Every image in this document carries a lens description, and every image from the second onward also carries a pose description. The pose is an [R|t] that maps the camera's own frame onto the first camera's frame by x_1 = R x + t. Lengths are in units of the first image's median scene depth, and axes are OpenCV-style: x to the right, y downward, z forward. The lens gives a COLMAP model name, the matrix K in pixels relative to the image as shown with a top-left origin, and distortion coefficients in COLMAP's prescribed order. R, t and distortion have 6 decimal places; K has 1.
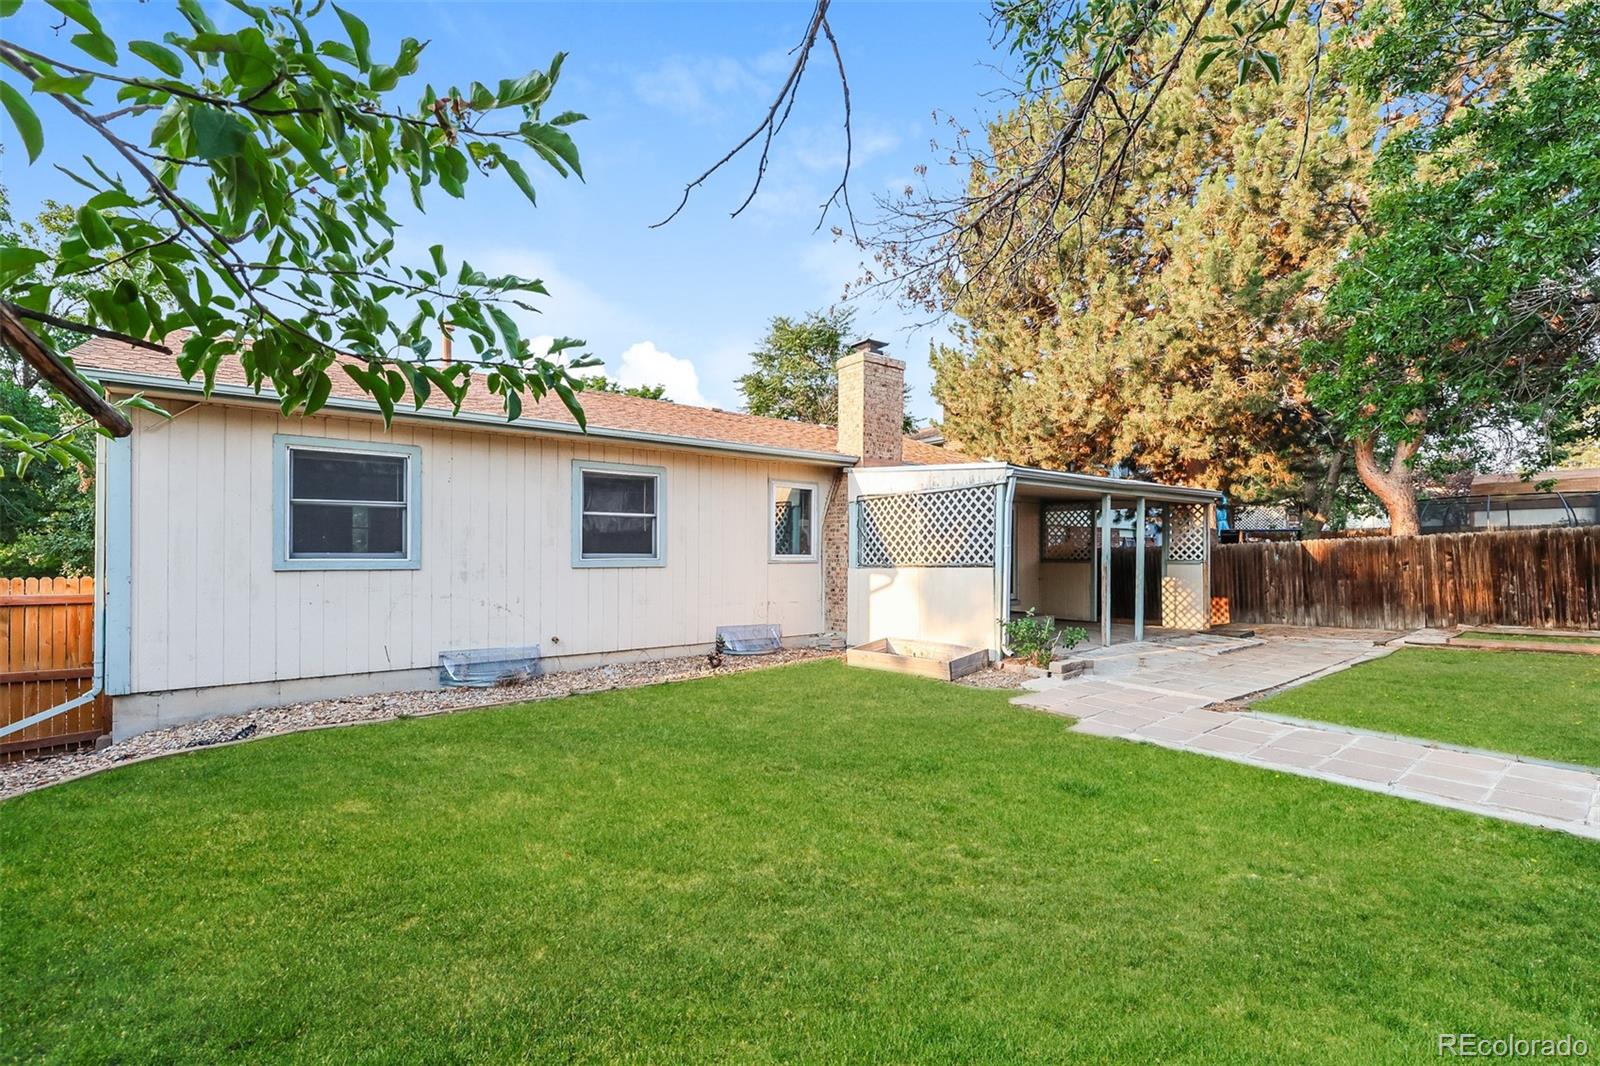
lens RADIAL K [[703.9, 0, 800.0], [0, 703.9, 533.0], [0, 0, 1]] dist [-0.001108, -0.000247]
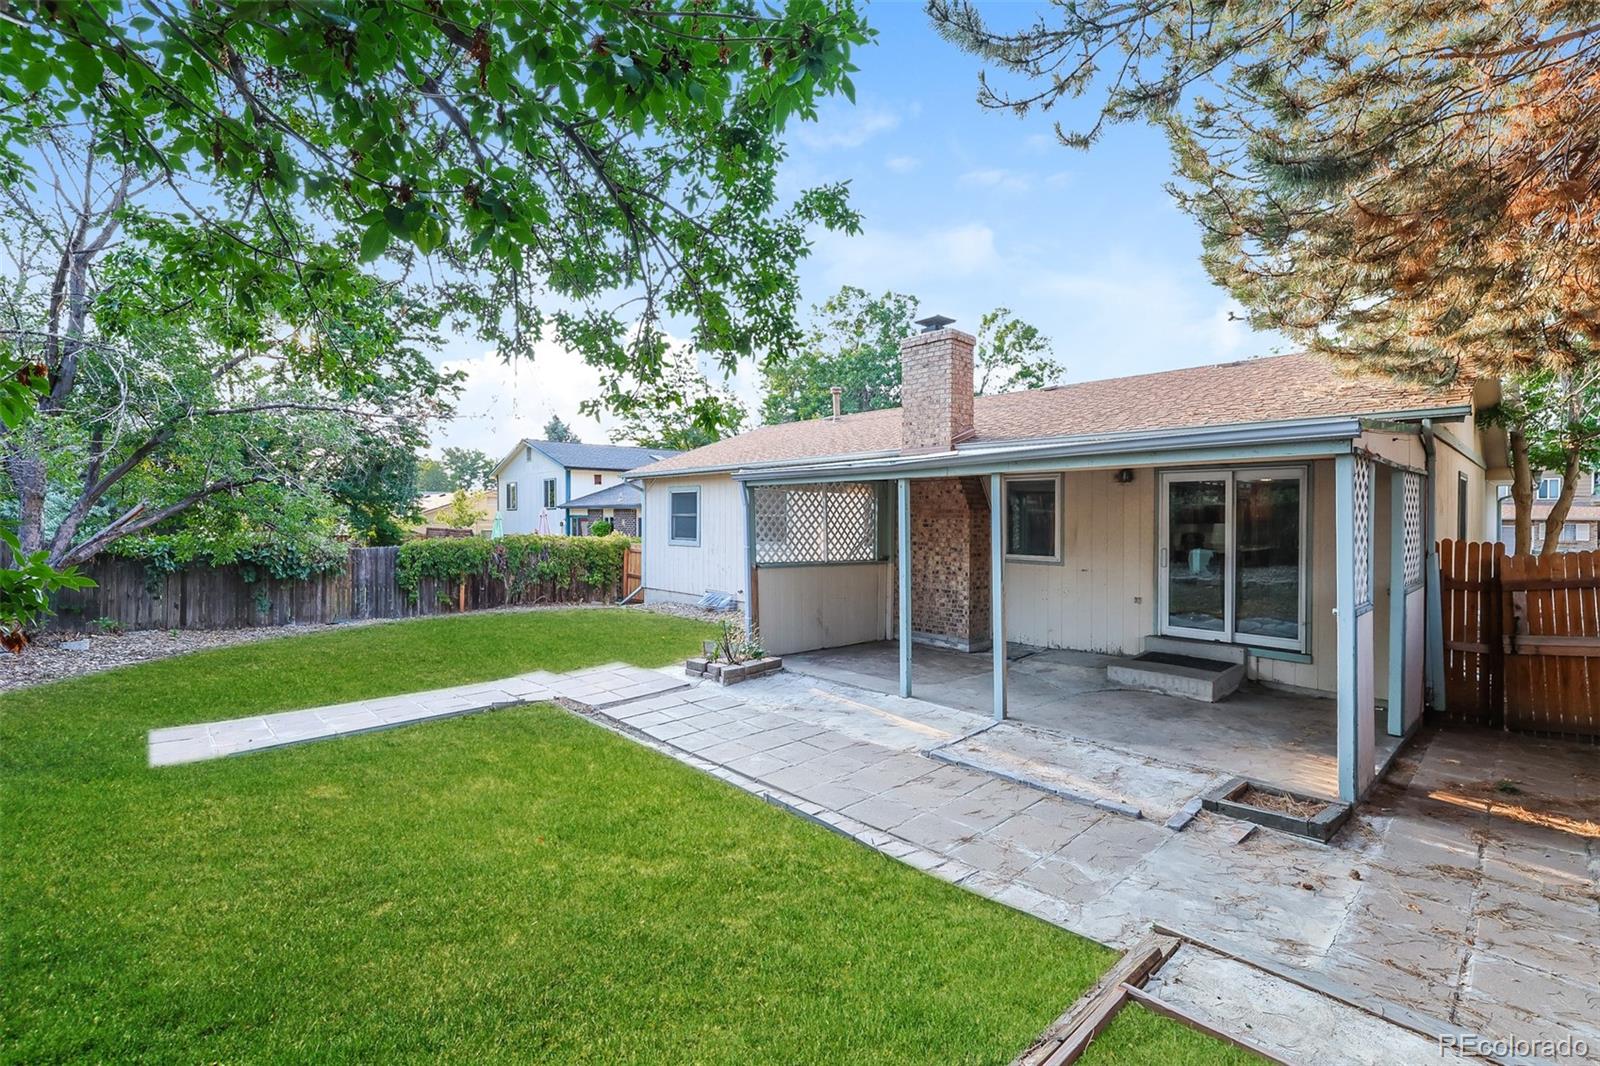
lens RADIAL K [[675.8, 0, 792.2], [0, 675.8, 519.9], [0, 0, 1]] dist [0.000968, -0.000240]
pose [[0.111357, 0.001576, -0.993779, 1.176043], [0.021467, 0.999762, 0.003991, -0.021185], [0.993549, -0.021778, 0.111296, 0.877178]]
